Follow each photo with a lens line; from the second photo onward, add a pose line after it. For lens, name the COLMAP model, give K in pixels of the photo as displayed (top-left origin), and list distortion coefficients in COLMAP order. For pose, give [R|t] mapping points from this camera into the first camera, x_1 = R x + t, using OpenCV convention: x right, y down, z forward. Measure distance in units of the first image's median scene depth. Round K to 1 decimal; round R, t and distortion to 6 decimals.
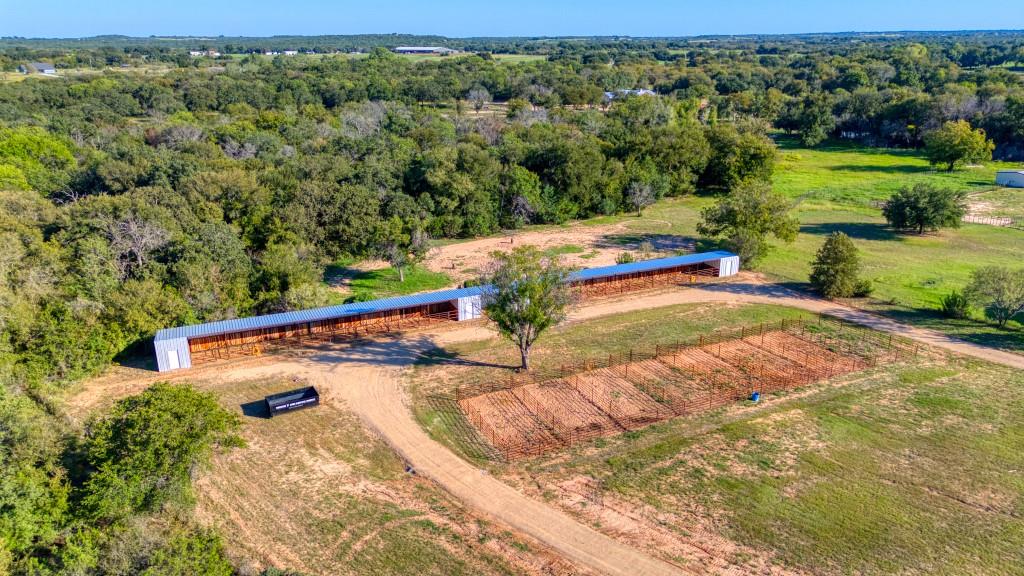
lens RADIAL K [[718.8, 0, 509.4], [0, 718.8, 294.5], [0, 0, 1]] dist [0.052222, -0.033871]
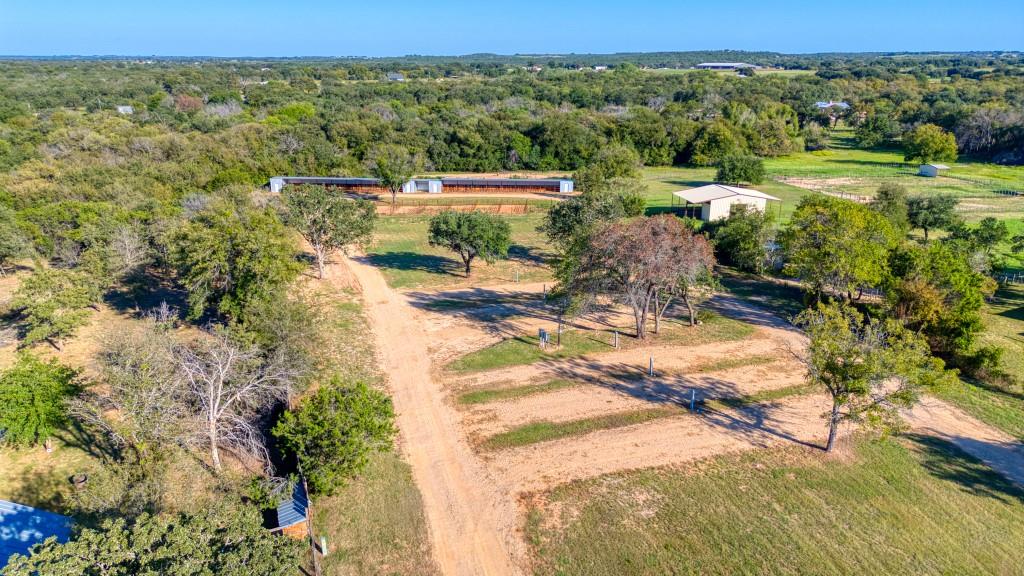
lens RADIAL K [[718.8, 0, 514.3], [0, 718.8, 292.0], [0, 0, 1]] dist [0.052222, -0.033871]
pose [[0.900359, 0.139788, -0.412083, 0.773565], [-0.149445, 0.988730, 0.008877, 0.177045], [0.408680, 0.053591, 0.911103, -0.503608]]
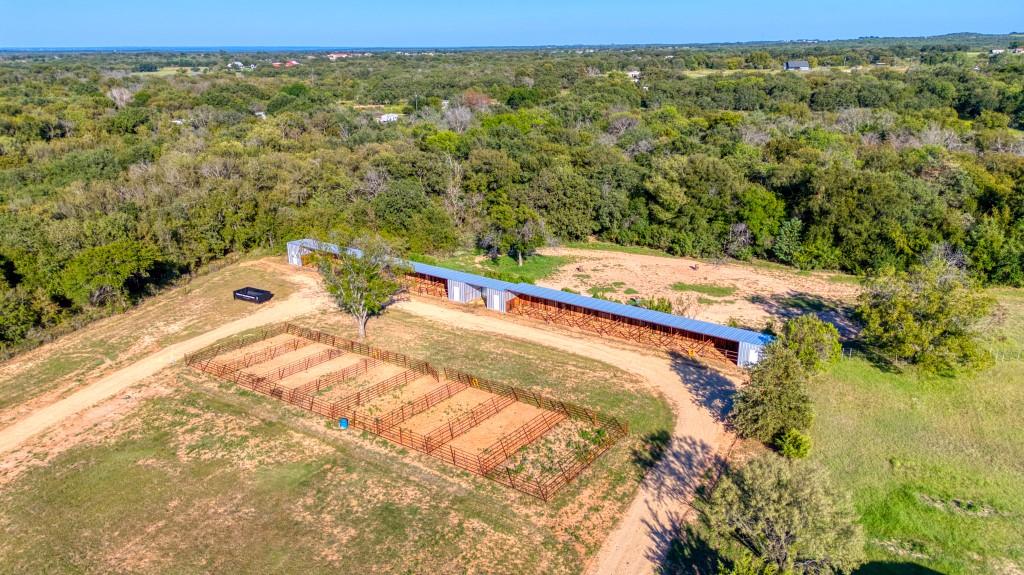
lens RADIAL K [[718.8, 0, 513.9], [0, 718.8, 285.7], [0, 0, 1]] dist [0.052222, -0.033871]
pose [[0.516753, 0.268212, -0.813037, 0.612374], [-0.274796, 0.951374, 0.139192, -0.115386], [0.810835, 0.151492, 0.565329, 0.326805]]
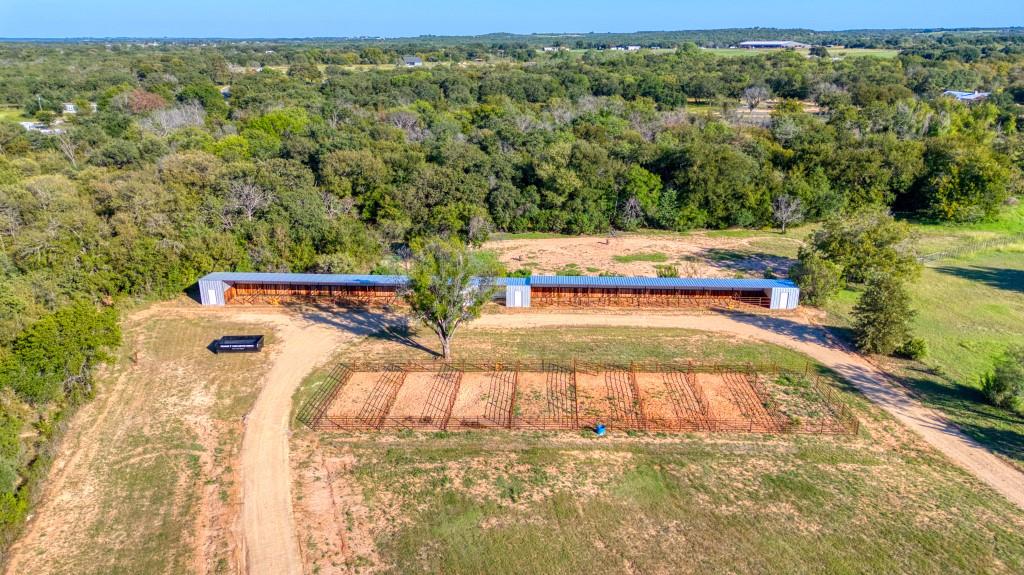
lens RADIAL K [[718.8, 0, 511.9], [0, 718.8, 286.9], [0, 0, 1]] dist [0.052222, -0.033871]
pose [[0.891329, 0.148130, -0.428475, 0.315792], [-0.149435, 0.988292, 0.030806, -0.025174], [0.428021, 0.036571, 0.903029, 0.066183]]
